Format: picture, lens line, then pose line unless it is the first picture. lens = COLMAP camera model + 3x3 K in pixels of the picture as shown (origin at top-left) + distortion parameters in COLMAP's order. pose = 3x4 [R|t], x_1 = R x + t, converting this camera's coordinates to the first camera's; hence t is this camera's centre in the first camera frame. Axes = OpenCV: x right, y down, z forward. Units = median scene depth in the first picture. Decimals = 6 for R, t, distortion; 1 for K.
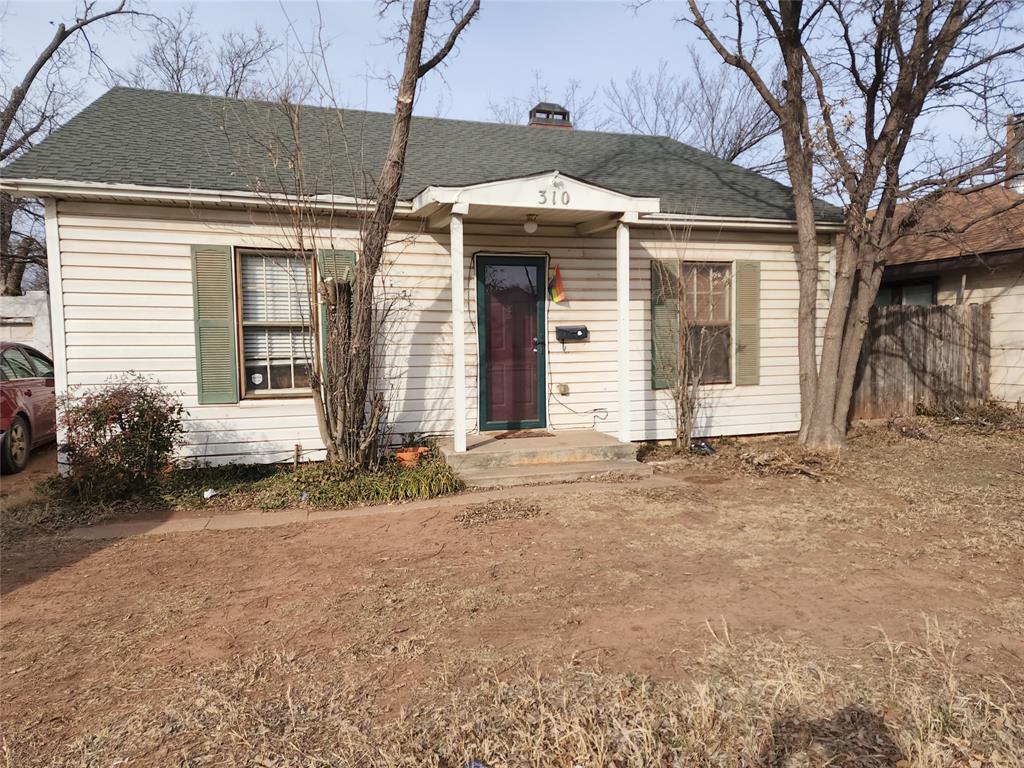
lens RADIAL K [[705.8, 0, 512.0], [0, 705.8, 384.0], [0, 0, 1]] dist [0.034484, -0.004068]
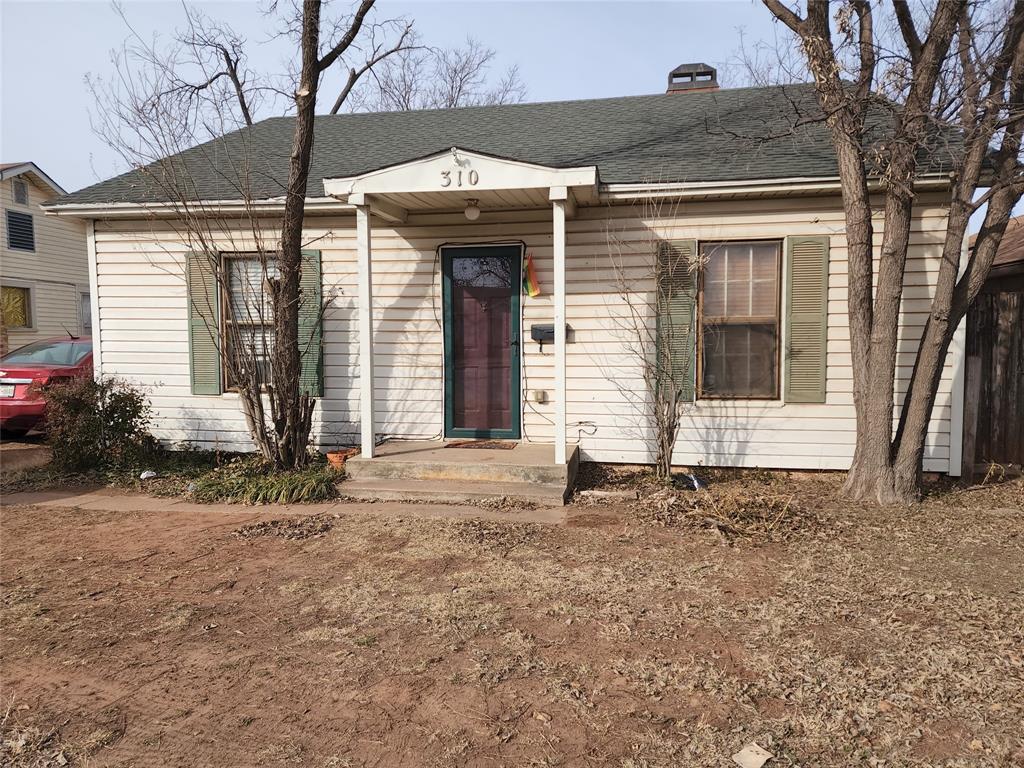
lens RADIAL K [[705.8, 0, 512.0], [0, 705.8, 384.0], [0, 0, 1]] dist [0.034484, -0.004068]
pose [[0.880127, 0.040699, -0.472990, 0.473600], [-0.036923, 0.999169, 0.017268, -0.022952], [0.473300, 0.002267, 0.880899, 0.225116]]
